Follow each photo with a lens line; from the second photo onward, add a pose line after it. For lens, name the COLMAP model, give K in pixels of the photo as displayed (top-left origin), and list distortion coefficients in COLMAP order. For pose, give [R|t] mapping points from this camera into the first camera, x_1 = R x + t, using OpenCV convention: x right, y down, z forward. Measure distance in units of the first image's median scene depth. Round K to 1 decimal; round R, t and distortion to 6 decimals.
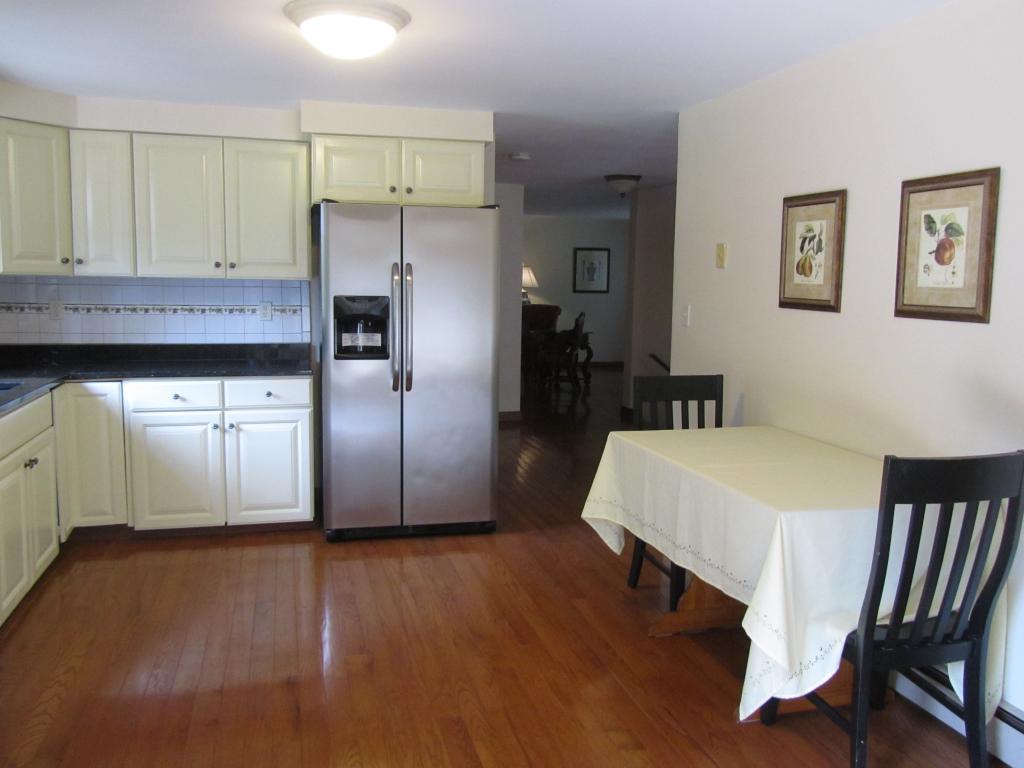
lens RADIAL K [[844.5, 0, 508.9], [0, 844.5, 381.8], [0, 0, 1]] dist [-0.044766, 0.012543]
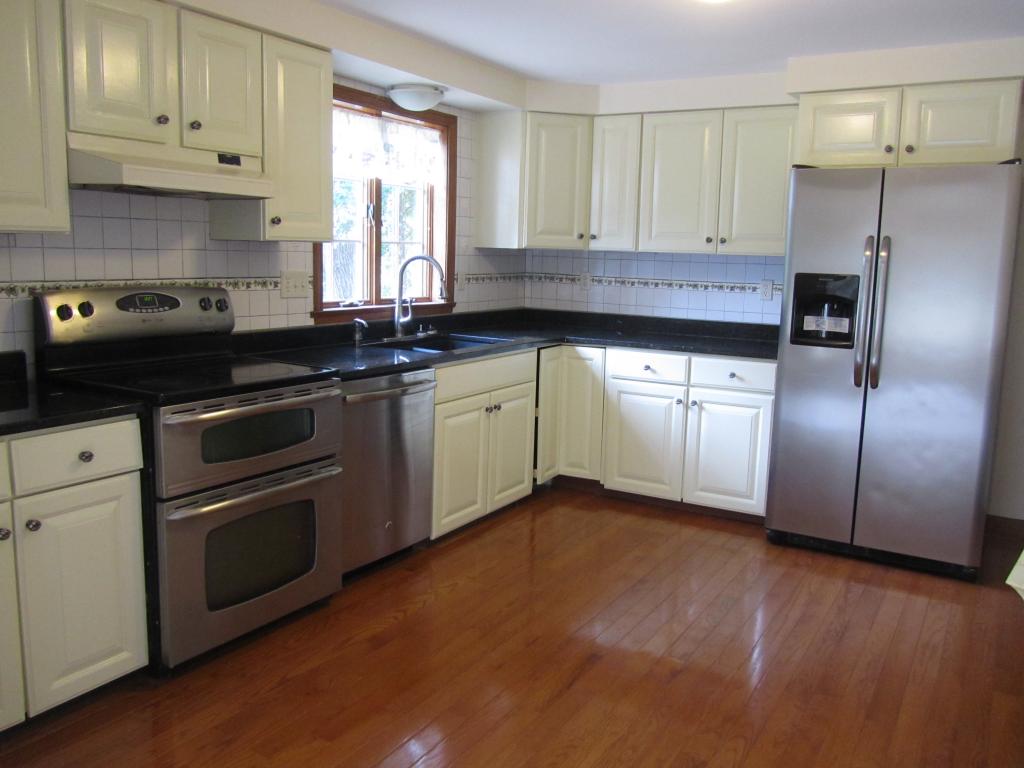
lens RADIAL K [[844.5, 0, 508.9], [0, 844.5, 383.1], [0, 0, 1]] dist [-0.044766, 0.012543]
pose [[0.688422, 0.111103, -0.716750, 0.228183], [-0.098997, 0.993343, 0.058894, -0.007676], [0.718522, 0.030412, 0.694839, 0.155641]]
